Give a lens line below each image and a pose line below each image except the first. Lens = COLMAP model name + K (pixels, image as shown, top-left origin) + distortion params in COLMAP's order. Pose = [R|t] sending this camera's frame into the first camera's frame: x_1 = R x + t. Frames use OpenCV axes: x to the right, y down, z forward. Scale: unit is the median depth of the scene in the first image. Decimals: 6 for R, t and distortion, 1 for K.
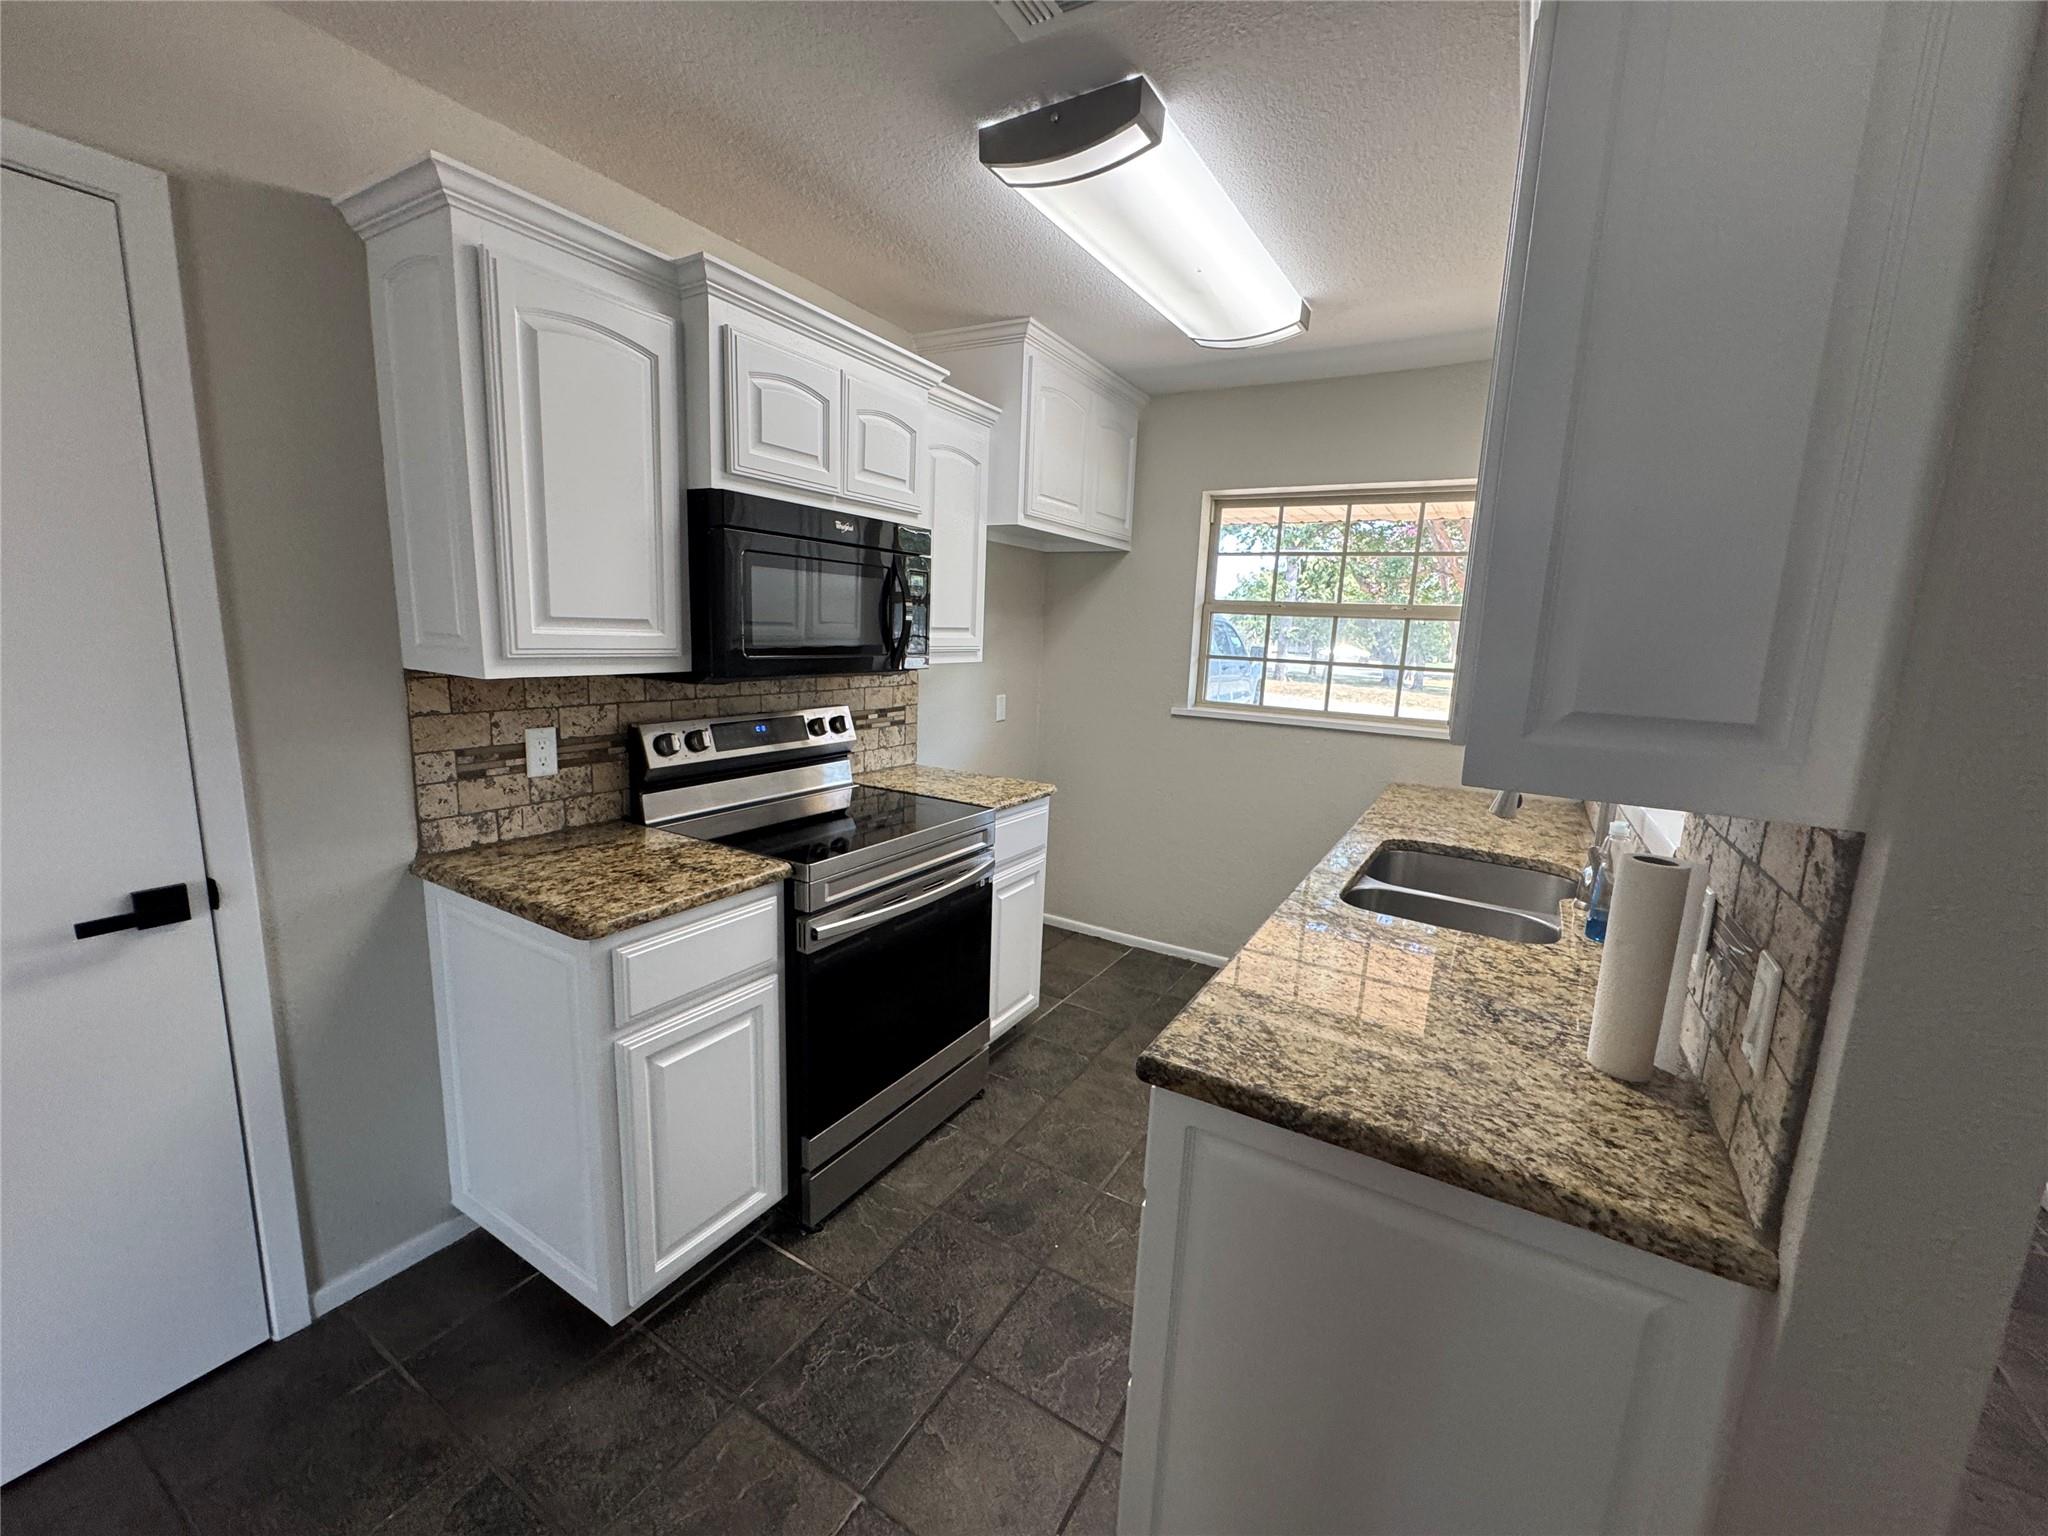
lens RADIAL K [[820.7, 0, 1023.6], [0, 820.7, 764.3], [0, 0, 1]] dist [-0.008492, 0.000073]
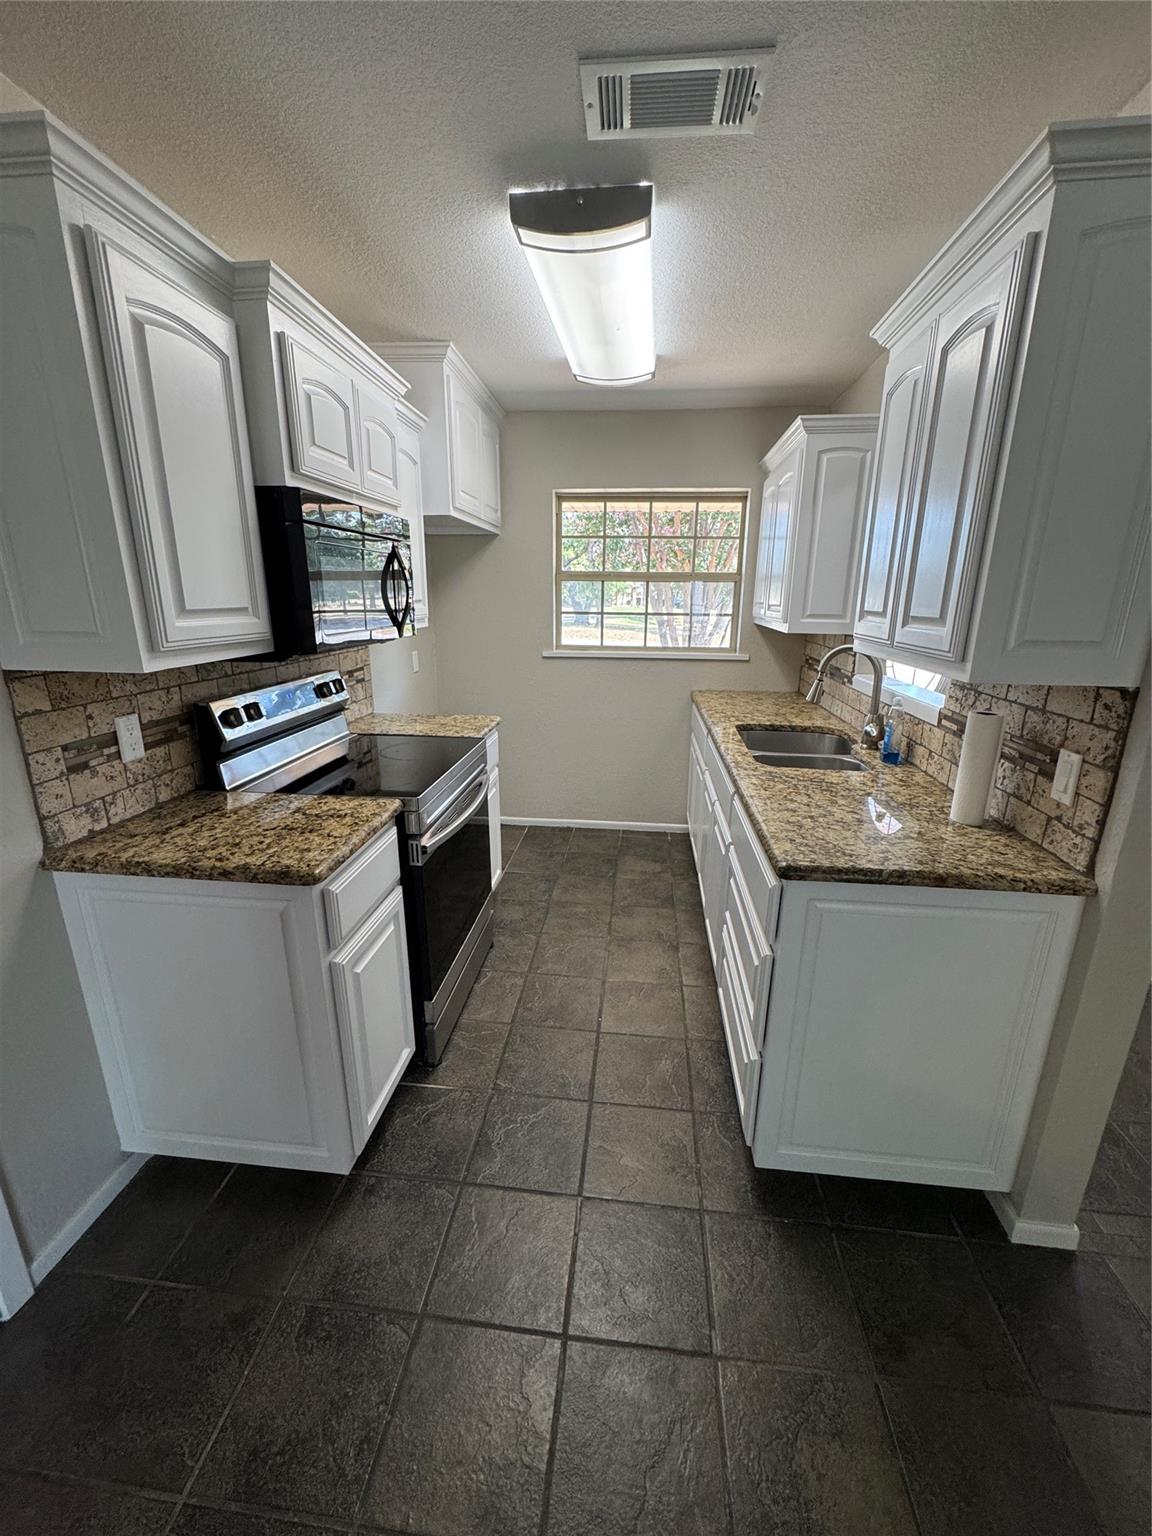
lens RADIAL K [[615.5, 0, 578.5], [0, 615.5, 766.9], [0, 0, 1]] dist [-0.008492, 0.000073]
pose [[0.905623, -0.147486, 0.397611, -0.415425], [0.098874, 0.985170, 0.140229, -0.034582], [-0.412396, -0.087681, 0.906775, 0.033526]]
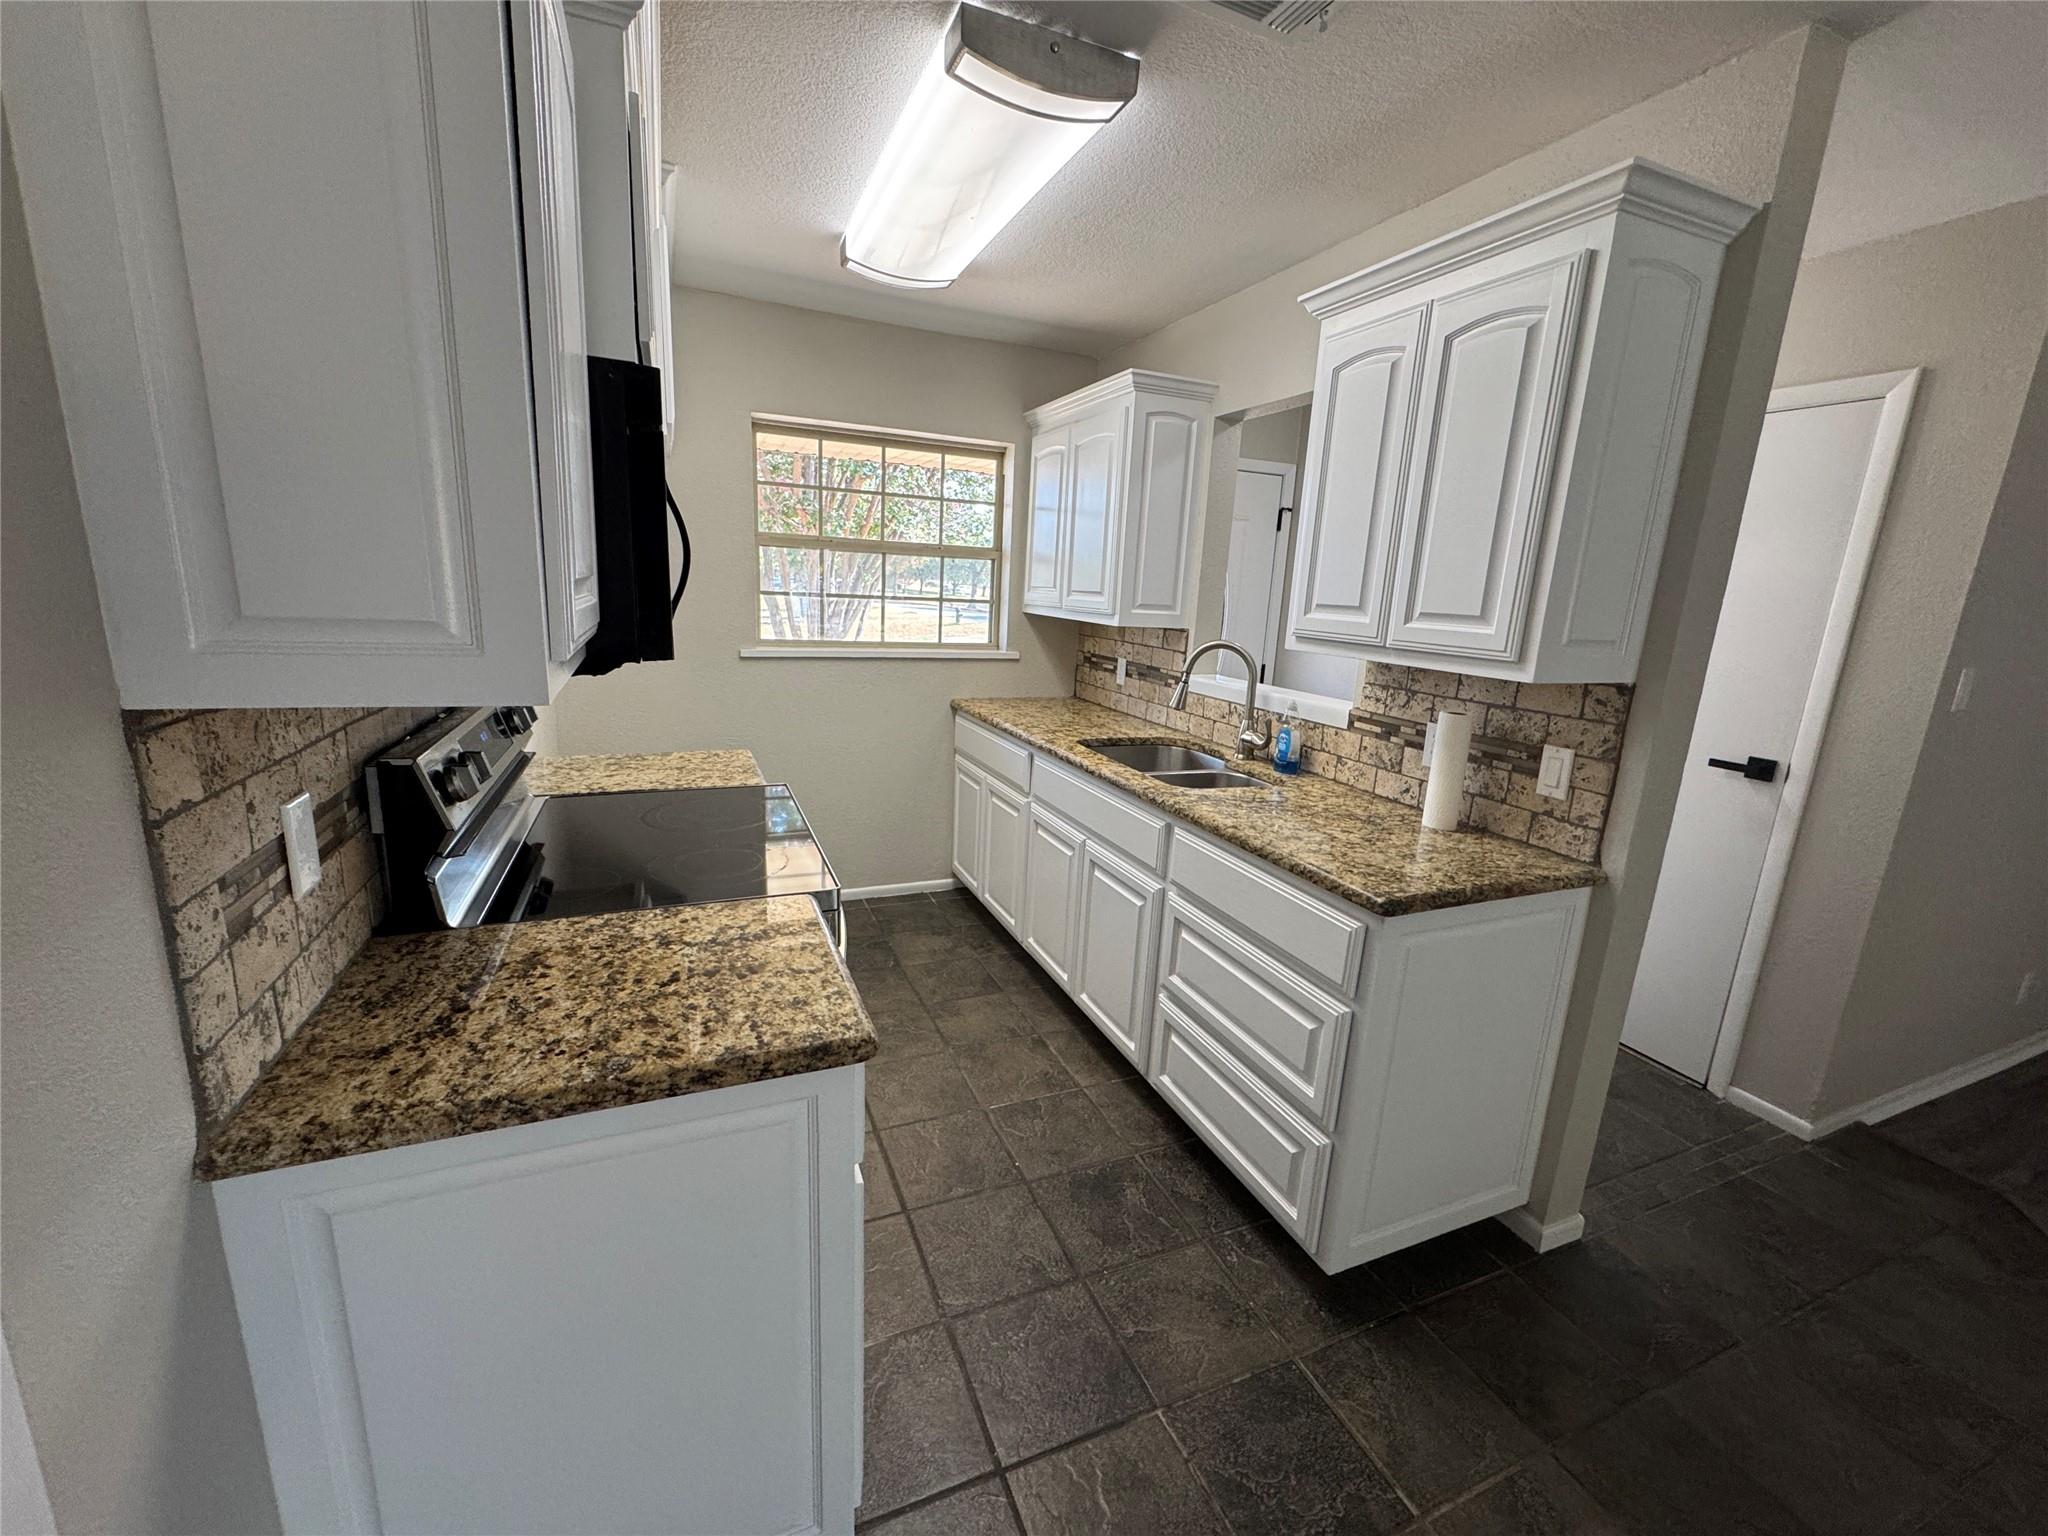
lens RADIAL K [[820.7, 0, 1024.2], [0, 820.7, 764.2], [0, 0, 1]] dist [-0.008492, 0.000073]
pose [[0.588080, -0.188558, 0.786517, -0.771083], [0.110867, 0.982059, 0.152541, -0.097166], [-0.801168, -0.002508, 0.598434, 0.387338]]
